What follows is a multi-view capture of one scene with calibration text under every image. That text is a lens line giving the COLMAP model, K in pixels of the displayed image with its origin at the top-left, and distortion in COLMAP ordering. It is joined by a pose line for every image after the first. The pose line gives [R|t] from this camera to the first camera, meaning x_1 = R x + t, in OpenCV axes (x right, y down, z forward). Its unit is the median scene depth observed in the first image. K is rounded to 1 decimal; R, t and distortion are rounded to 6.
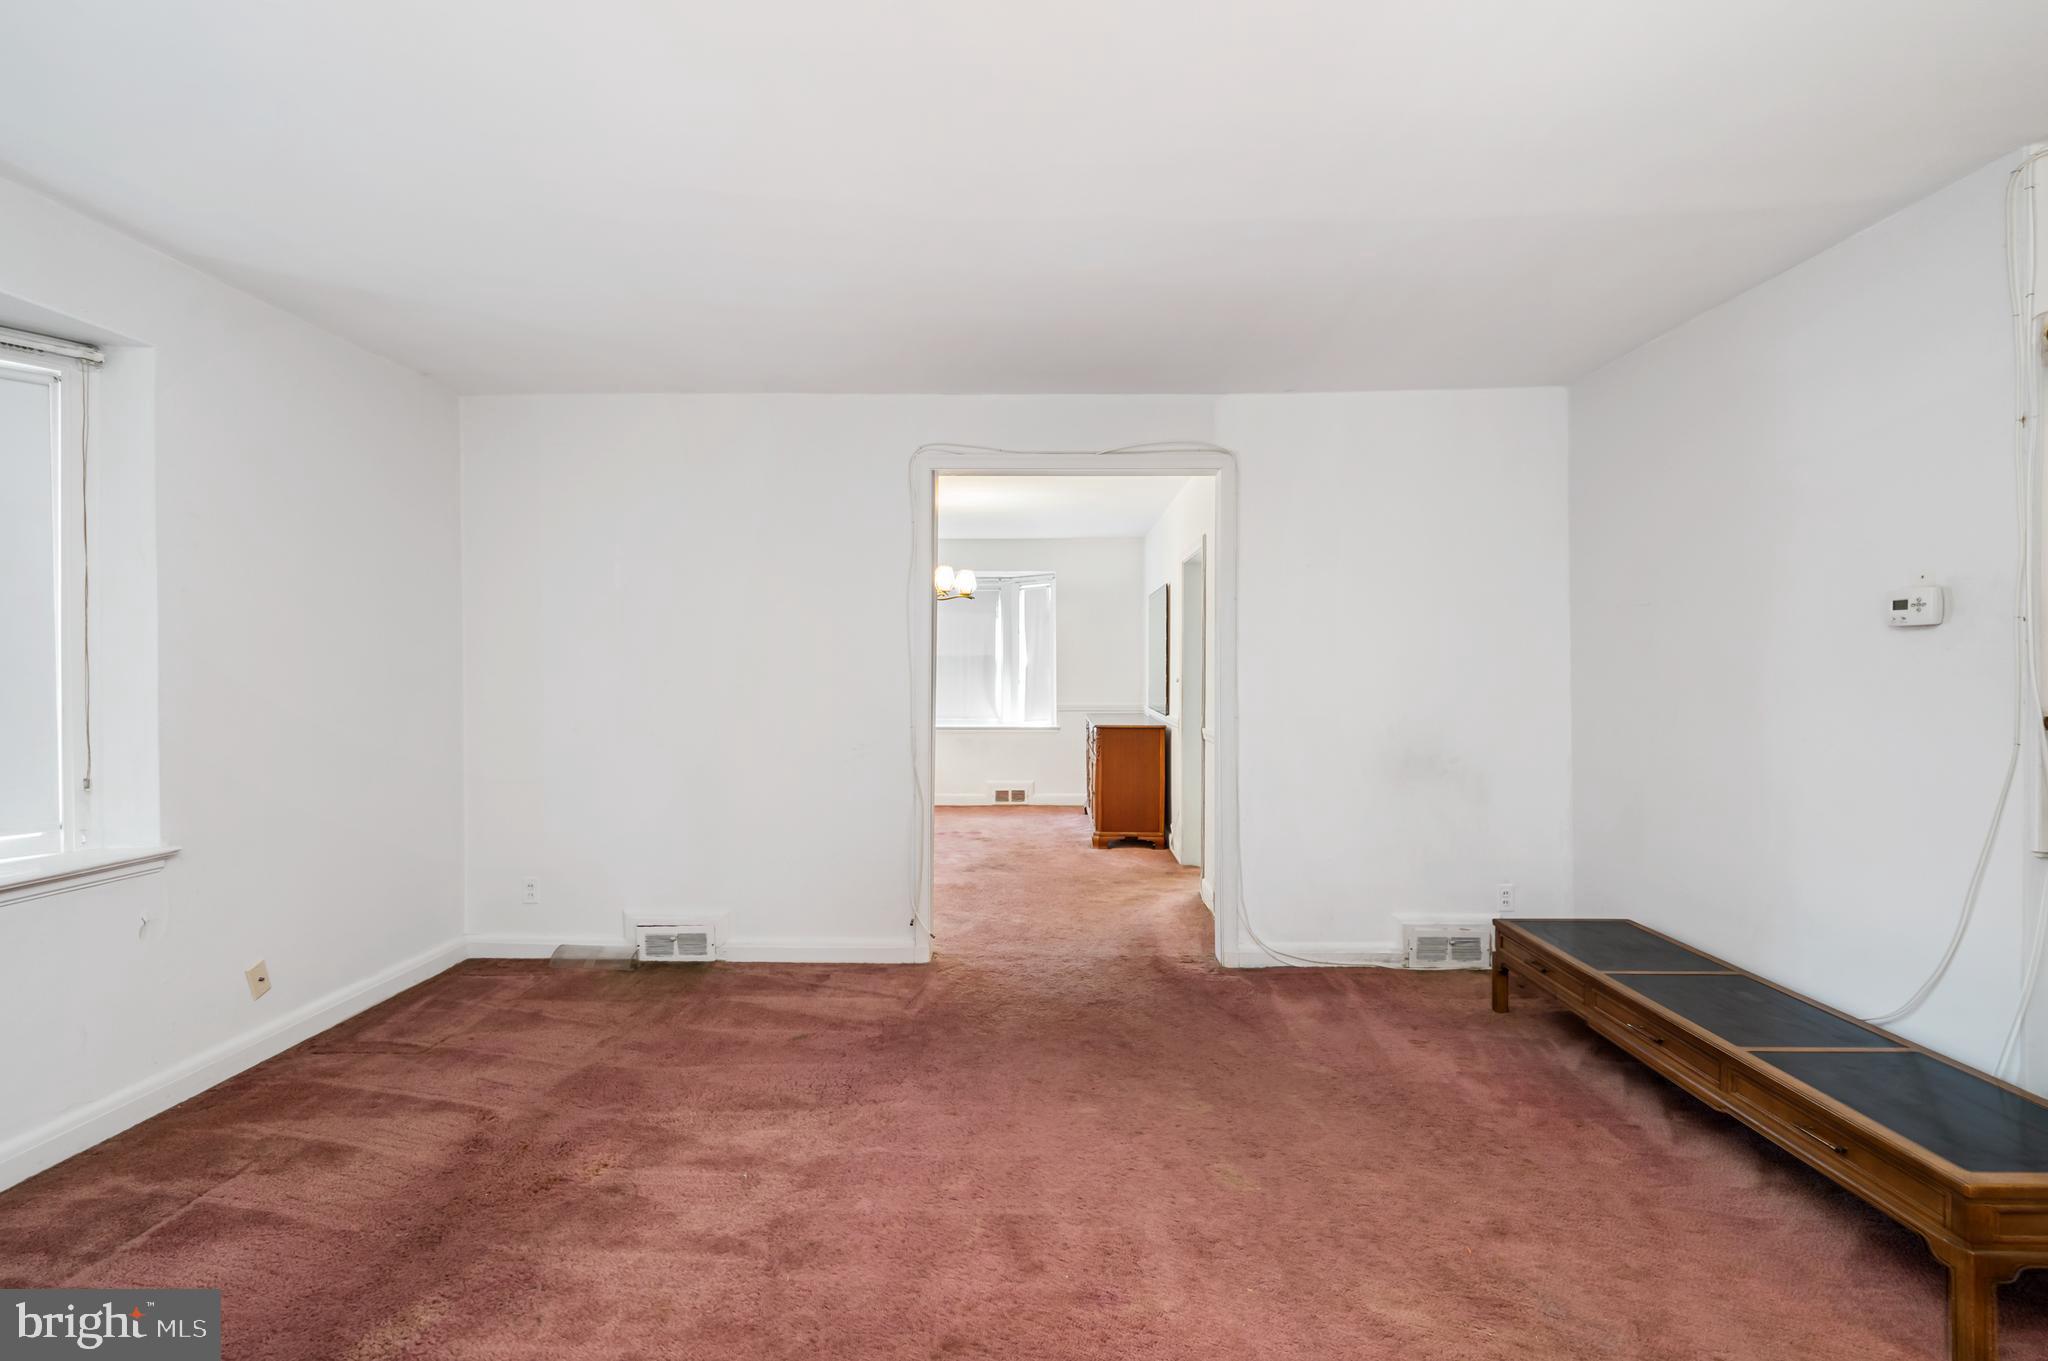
lens RADIAL K [[964.4, 0, 1041.5], [0, 964.4, 668.9], [0, 0, 1]] dist [-0.004092, 0.003421]
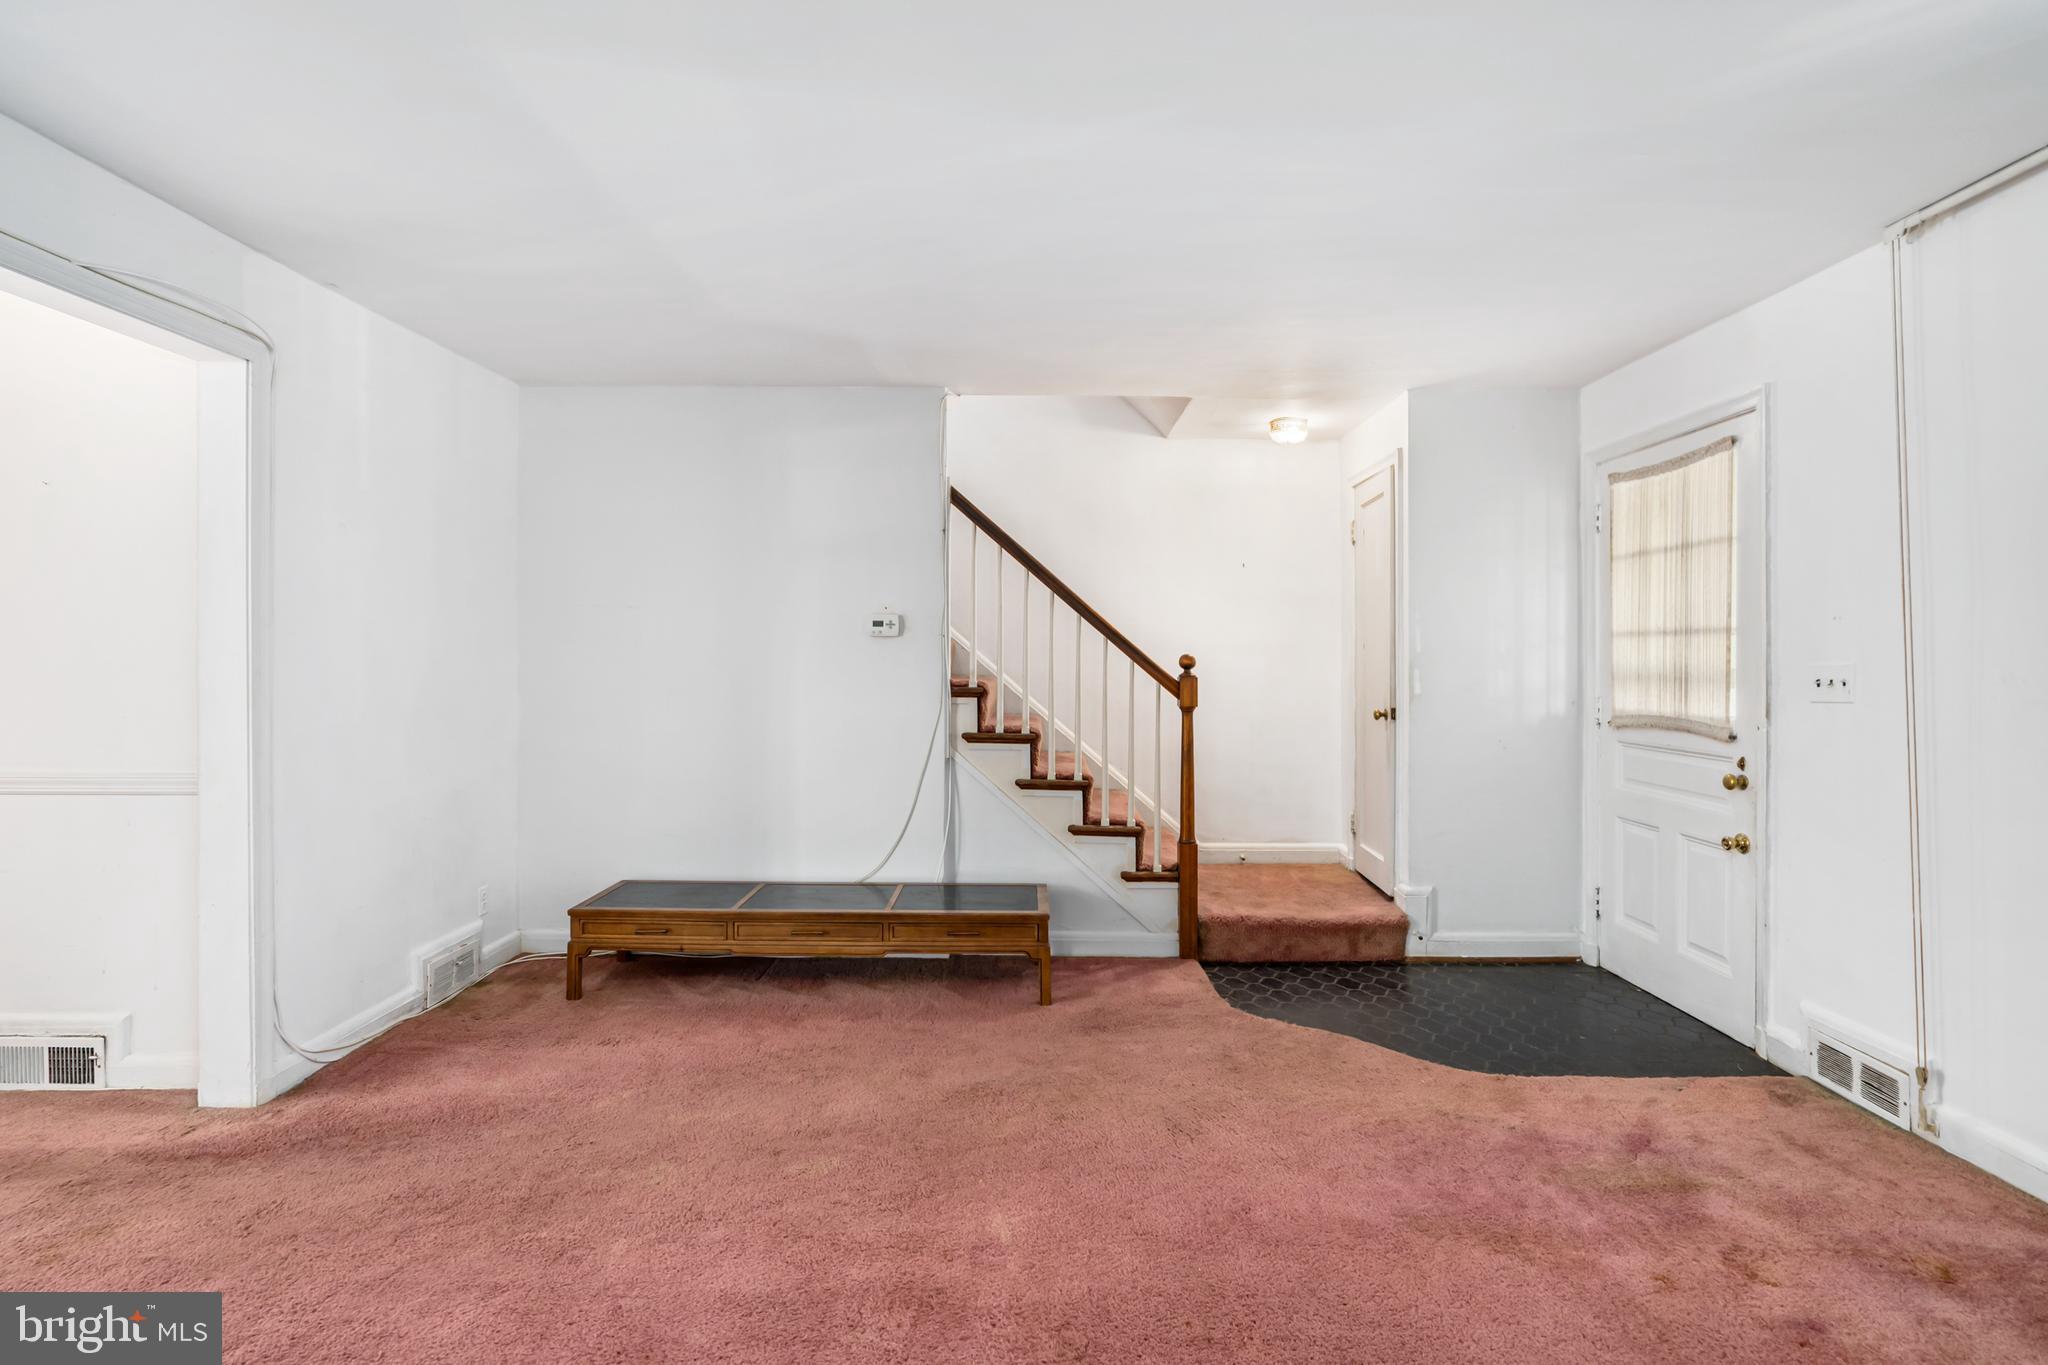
lens RADIAL K [[964.4, 0, 1014.4], [0, 964.4, 672.7], [0, 0, 1]] dist [-0.004092, 0.003421]
pose [[-0.000656, -0.010105, 0.999949, -0.543378], [-0.001187, 0.999948, 0.010104, 0.000571], [-0.999999, -0.001180, -0.000668, 0.540317]]
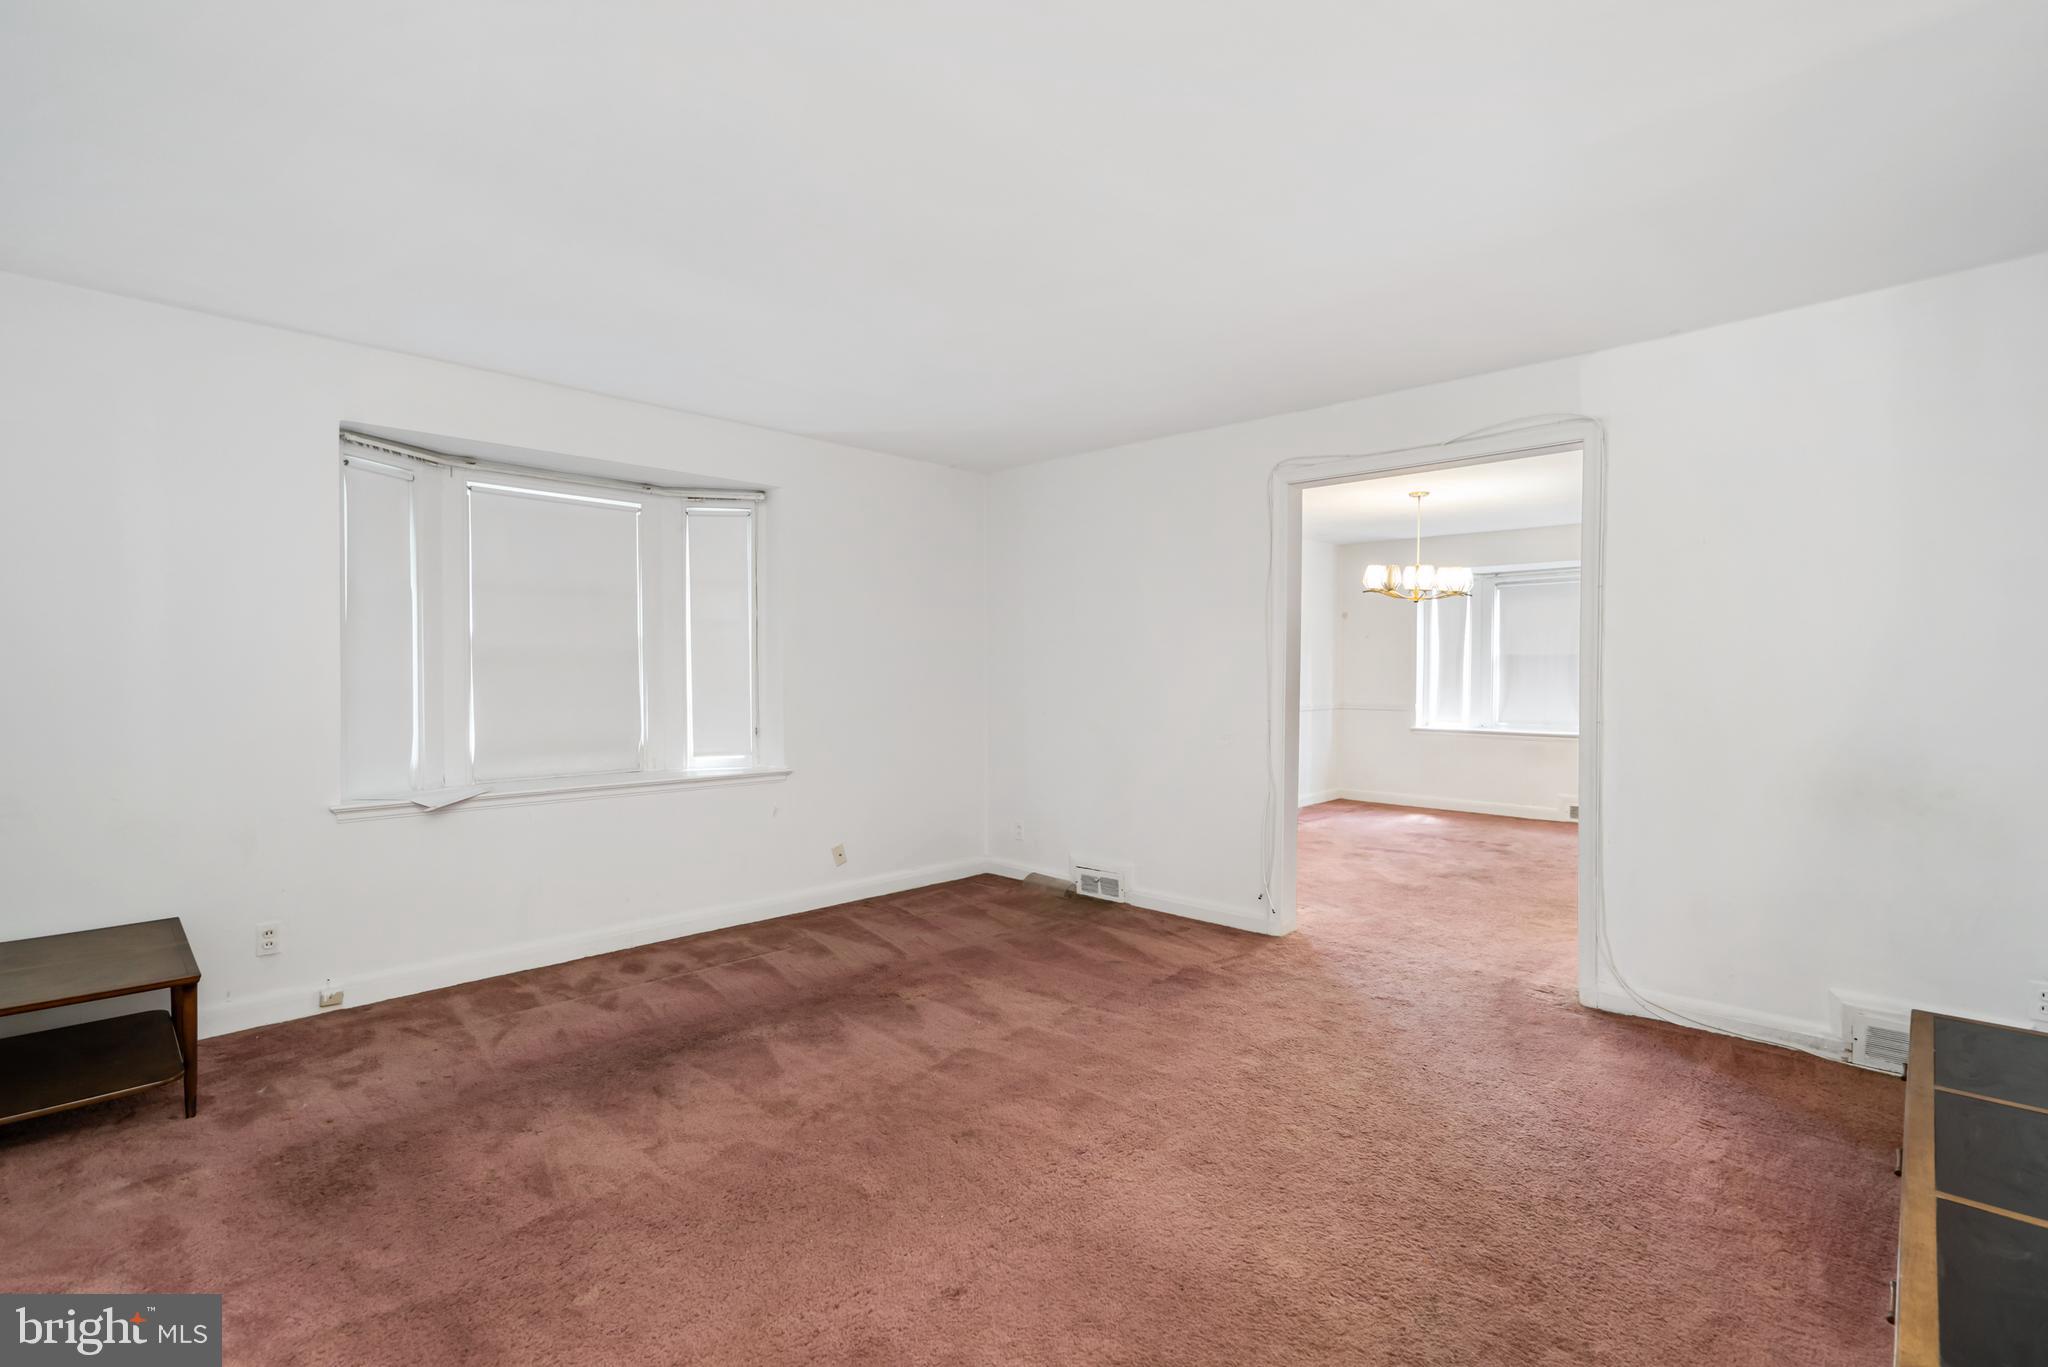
lens RADIAL K [[964.4, 0, 1015.6], [0, 964.4, 680.4], [0, 0, 1]] dist [-0.004092, 0.003421]
pose [[0.721601, 0.006574, -0.692278, 0.486627], [0.000342, 0.999951, 0.009852, 0.003570], [0.692309, -0.007346, 0.721564, 0.006885]]
